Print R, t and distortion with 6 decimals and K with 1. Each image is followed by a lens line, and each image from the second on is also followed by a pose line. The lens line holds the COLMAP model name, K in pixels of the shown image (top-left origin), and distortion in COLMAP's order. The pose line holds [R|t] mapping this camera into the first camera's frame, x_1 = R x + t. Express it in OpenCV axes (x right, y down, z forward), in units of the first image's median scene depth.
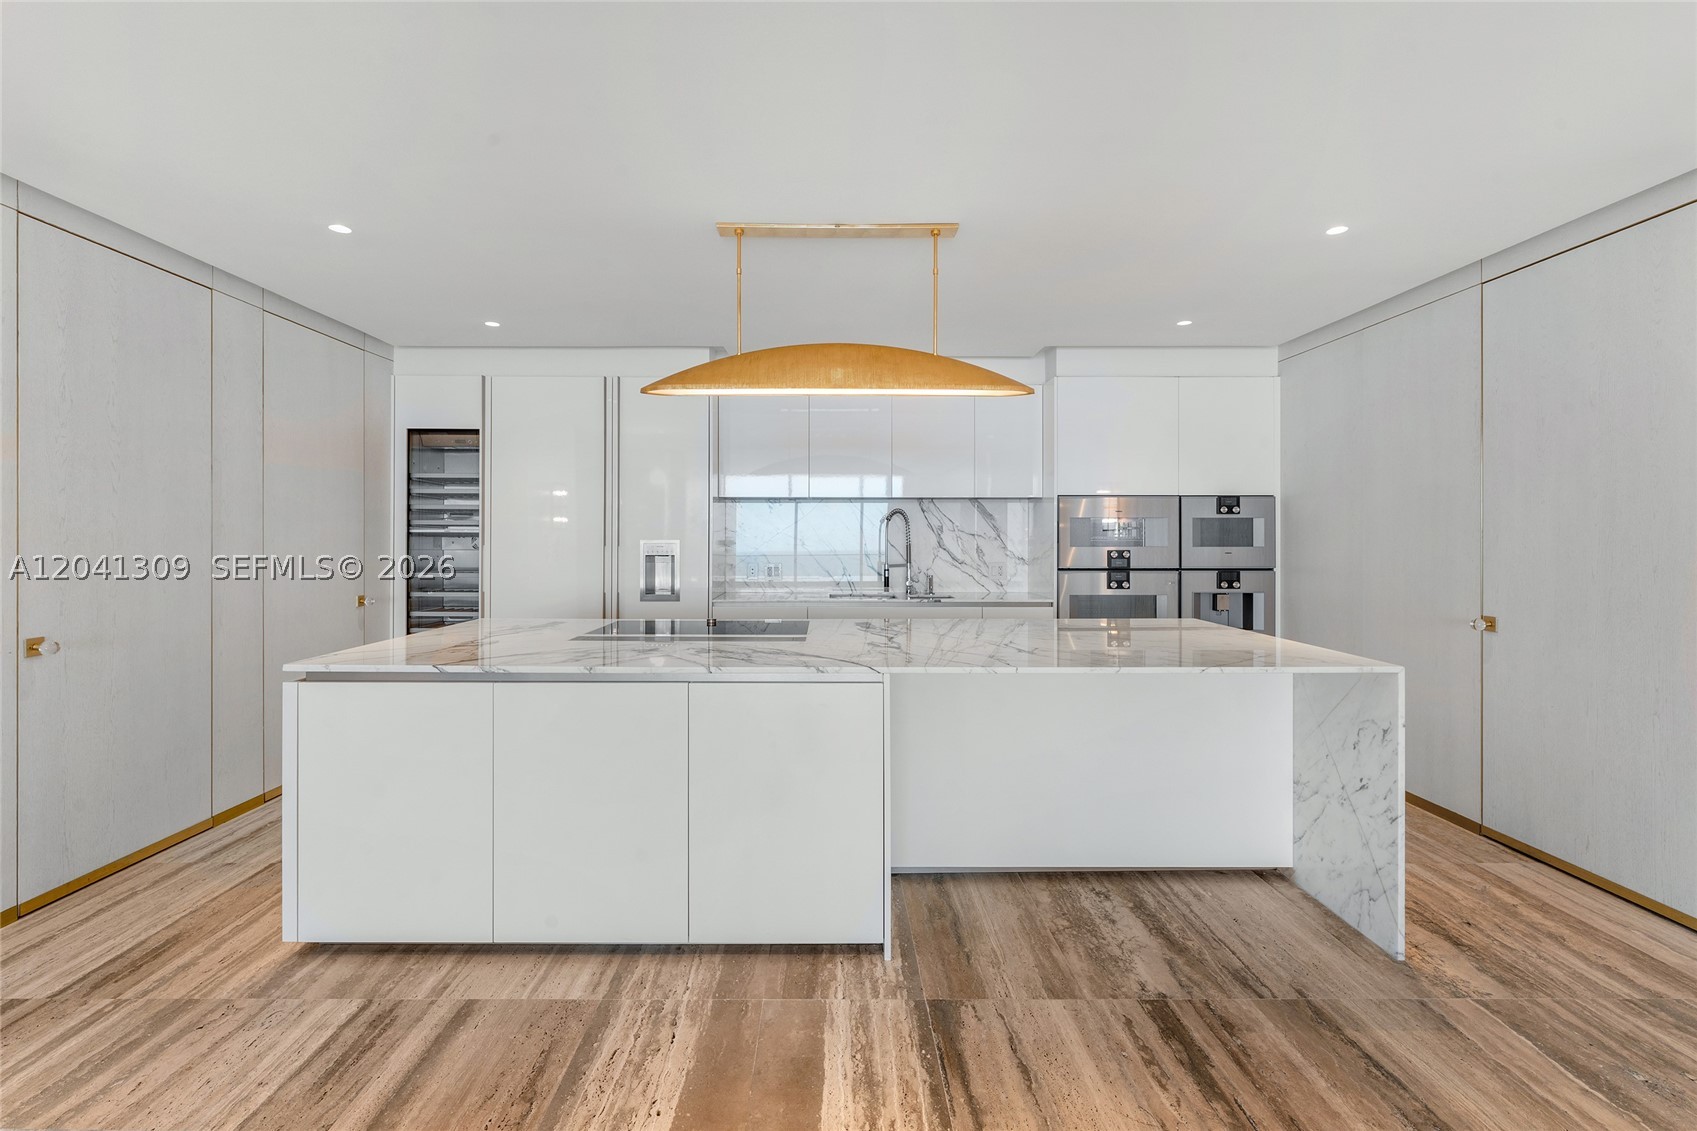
lens RADIAL K [[778.1, 0, 832.7], [0, 778.1, 536.8], [0, 0, 1]] dist [0.000785, -0.000151]
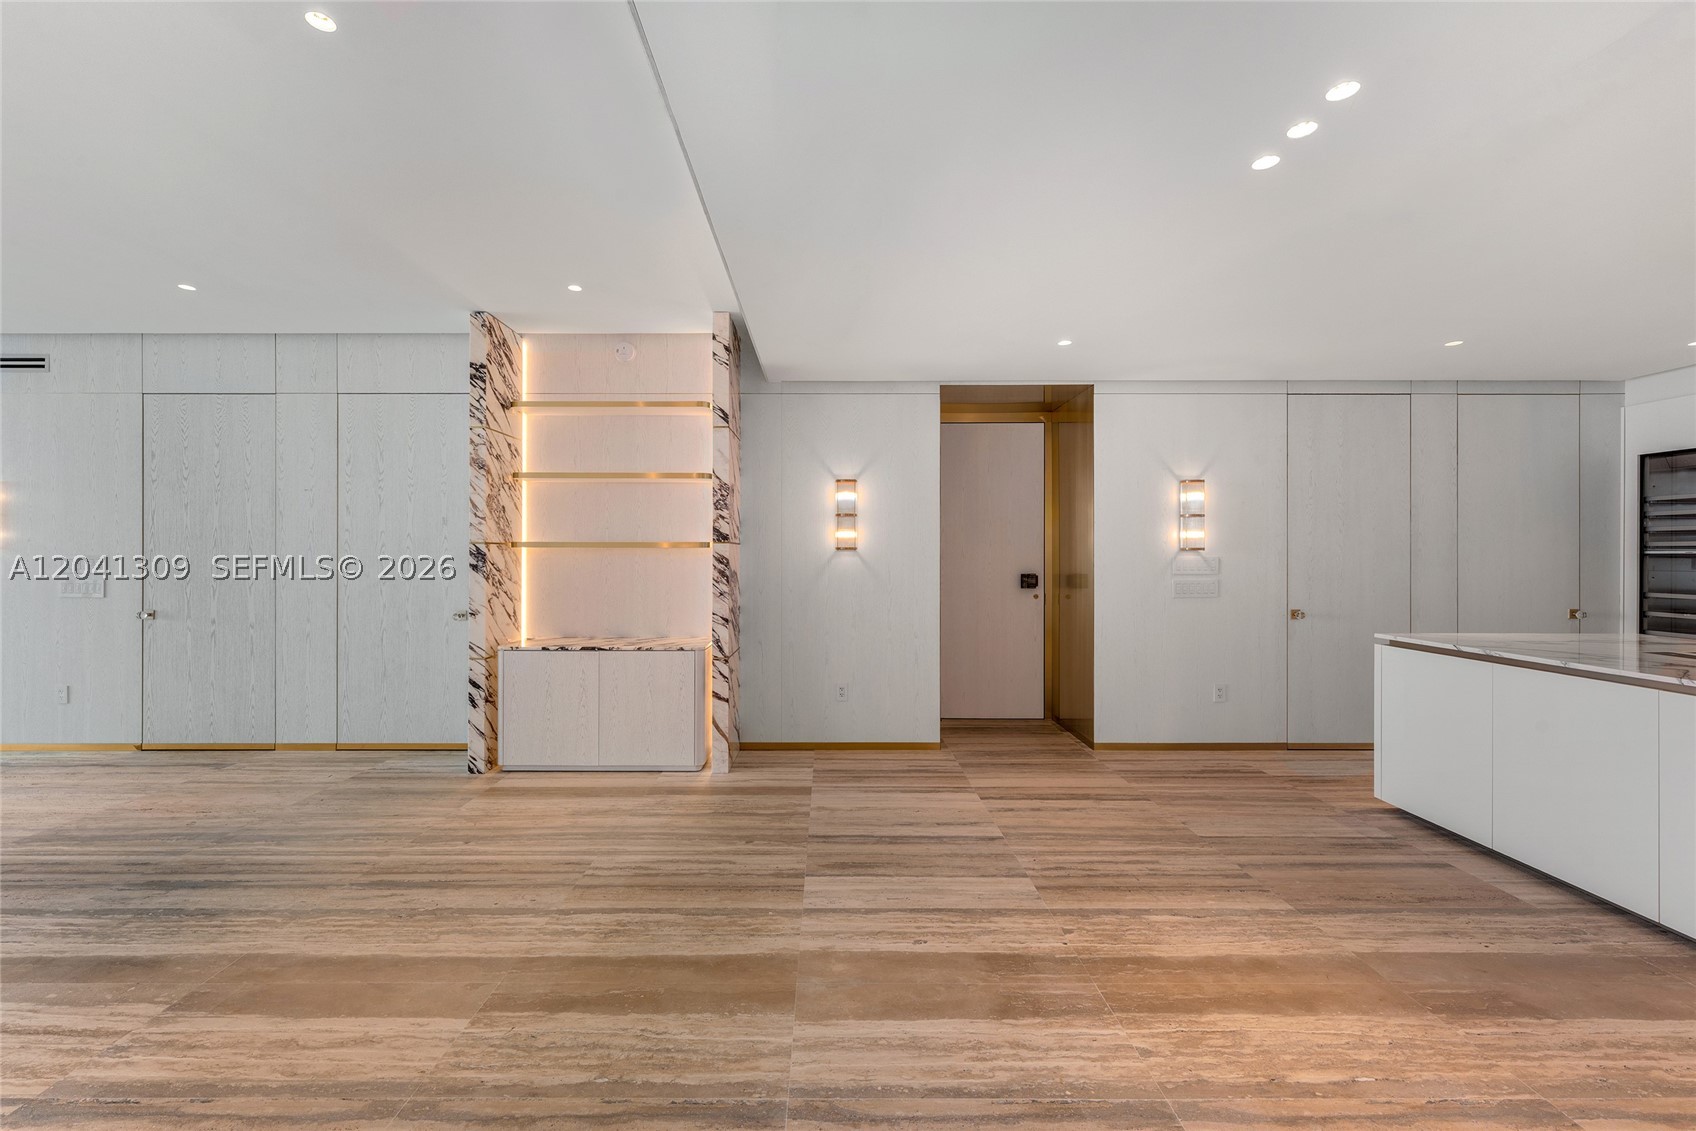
lens RADIAL K [[694.5, 0, 827.7], [0, 694.5, 558.5], [0, 0, 1]] dist [-0.000892, -0.000123]
pose [[-0.004122, 0.001919, -0.999990, 0.399457], [-0.000322, 0.999998, 0.001920, -0.000458], [0.999991, 0.000330, -0.004122, -0.091211]]
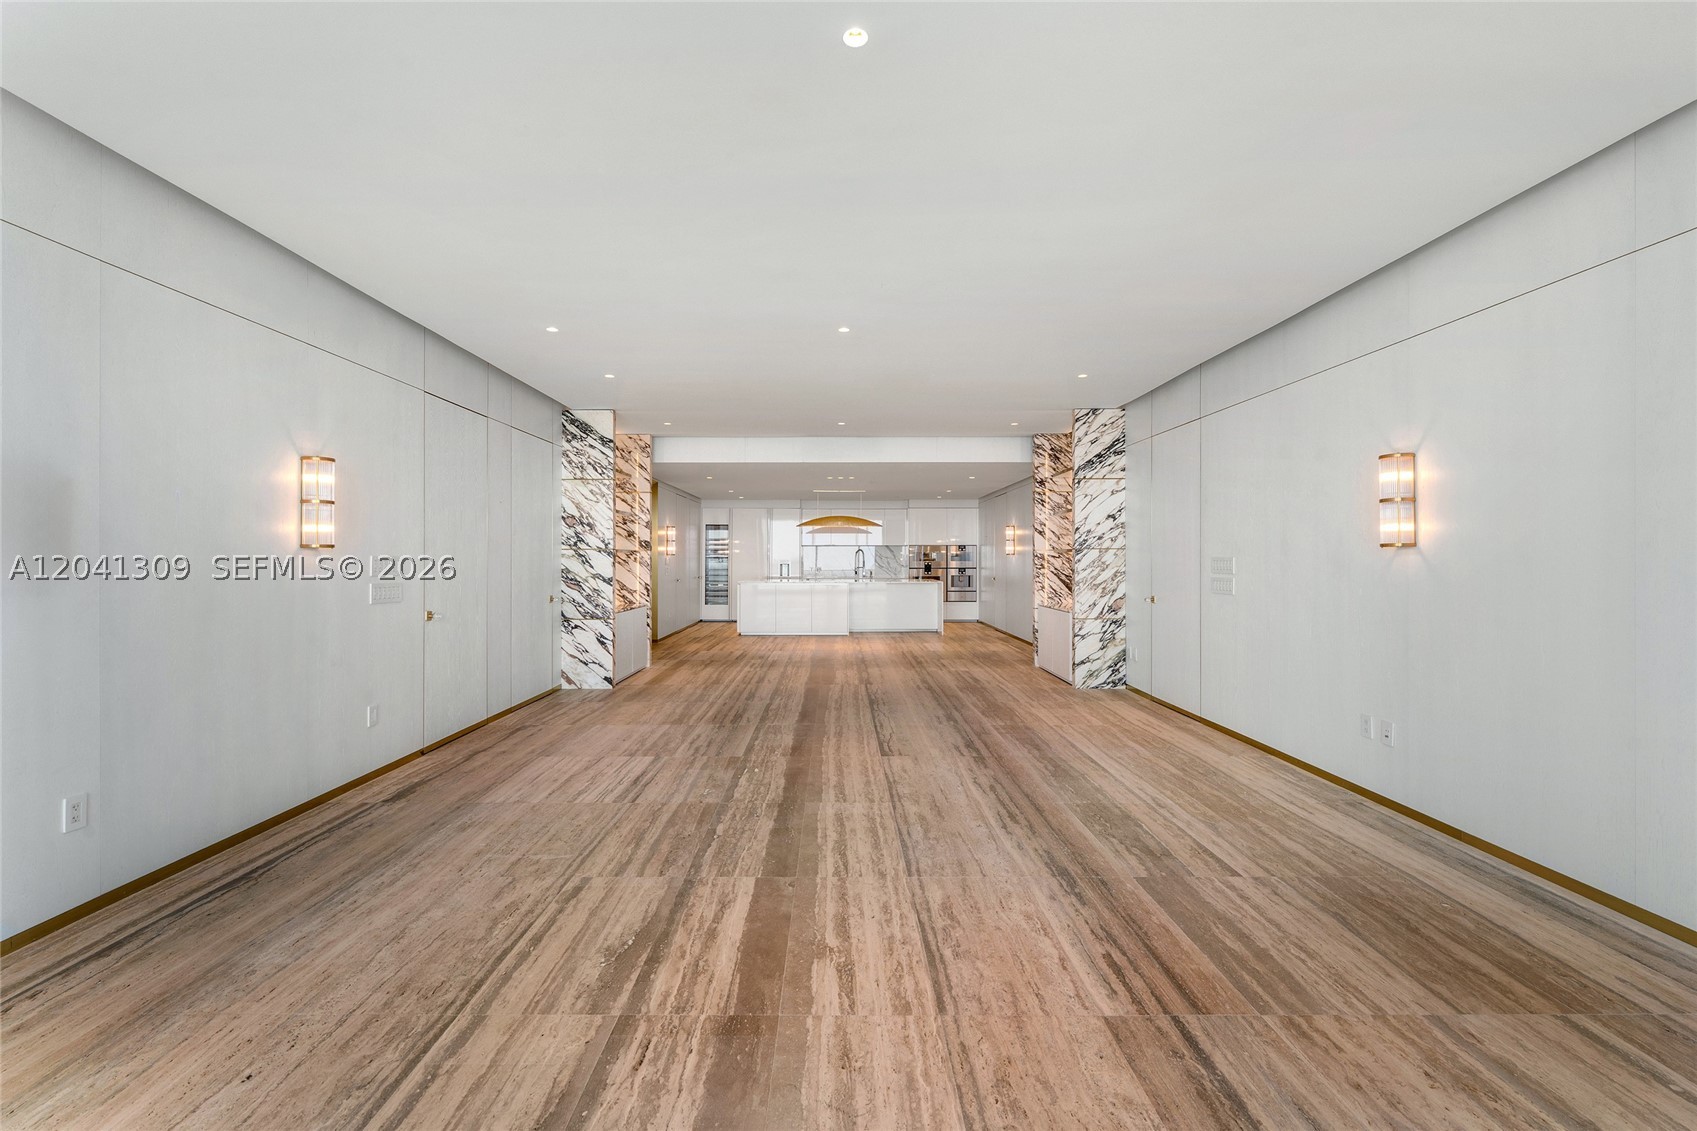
lens RADIAL K [[731.5, 0, 835.4], [0, 731.5, 558.0], [0, 0, 1]] dist [0.000774, 0.000035]
pose [[0.999969, -0.000485, -0.007869, 0.010349], [0.000480, 1.000000, -0.000619, 0.001265], [0.007869, 0.000615, 0.999969, -2.020679]]
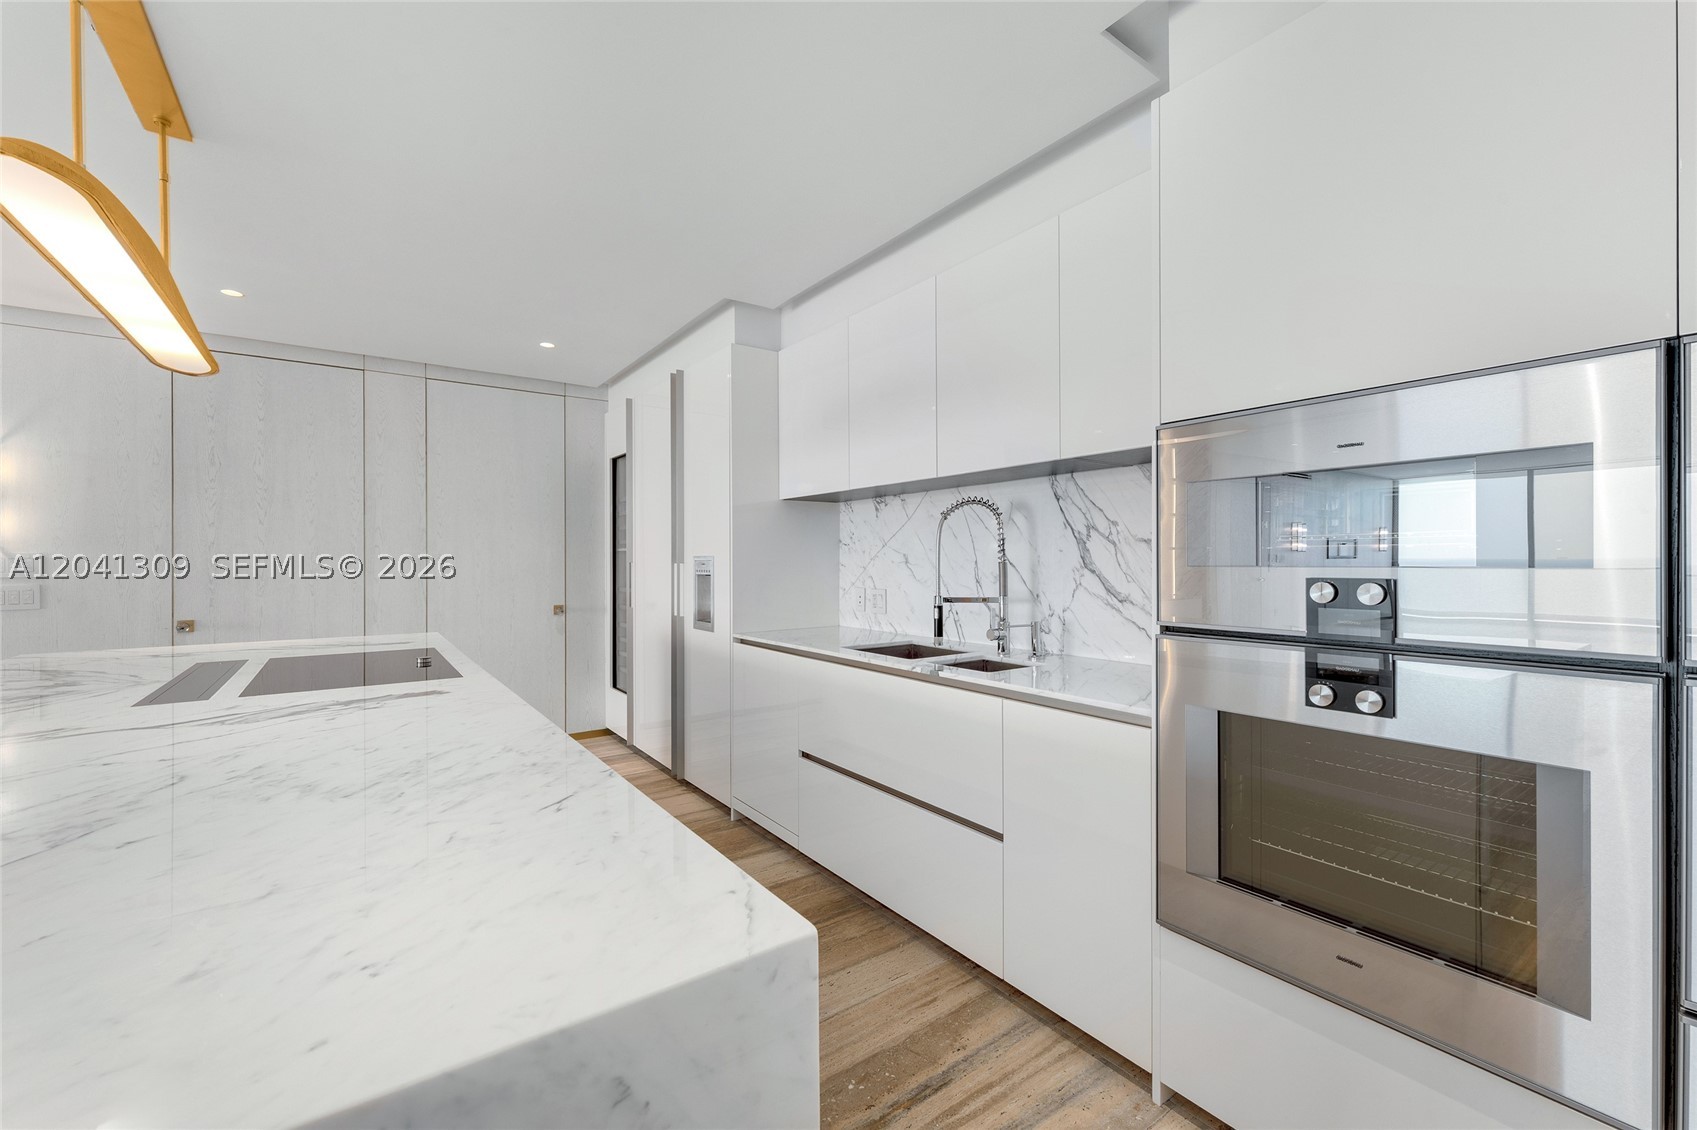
lens RADIAL K [[691.9, 0, 848.5], [0, 691.9, 565.0], [0, 0, 1]] dist [0.004521, 0.000125]
pose [[0.580856, 0.002460, -0.814003, 0.472401], [0.003454, 0.999979, 0.005487, 0.009937], [0.813999, -0.005999, 0.580835, 0.696091]]
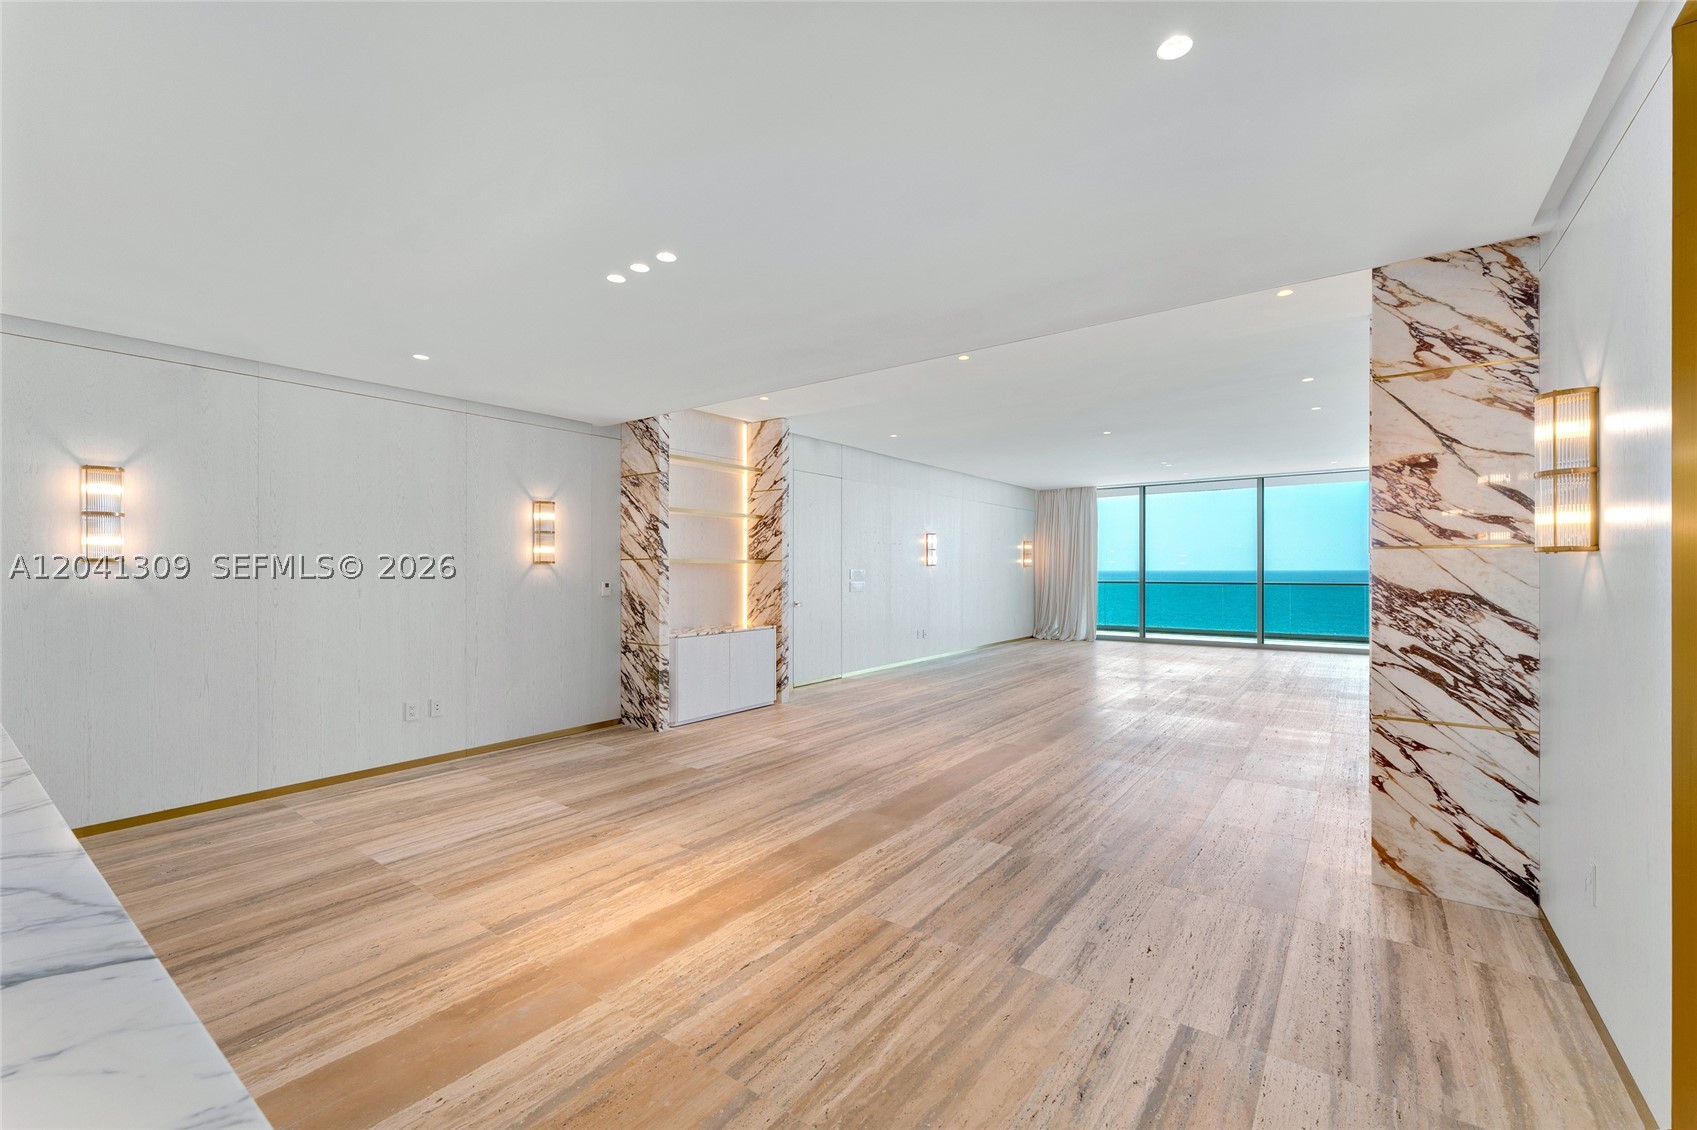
lens RADIAL K [[709.0, 0, 854.0], [0, 709.0, 566.6], [0, 0, 1]] dist [0.003137, 0.000110]
pose [[-0.805342, 0.004108, 0.592796, -0.464035], [0.001987, 0.999989, -0.004230, 0.000092], [-0.592807, -0.002229, -0.805342, 0.527660]]
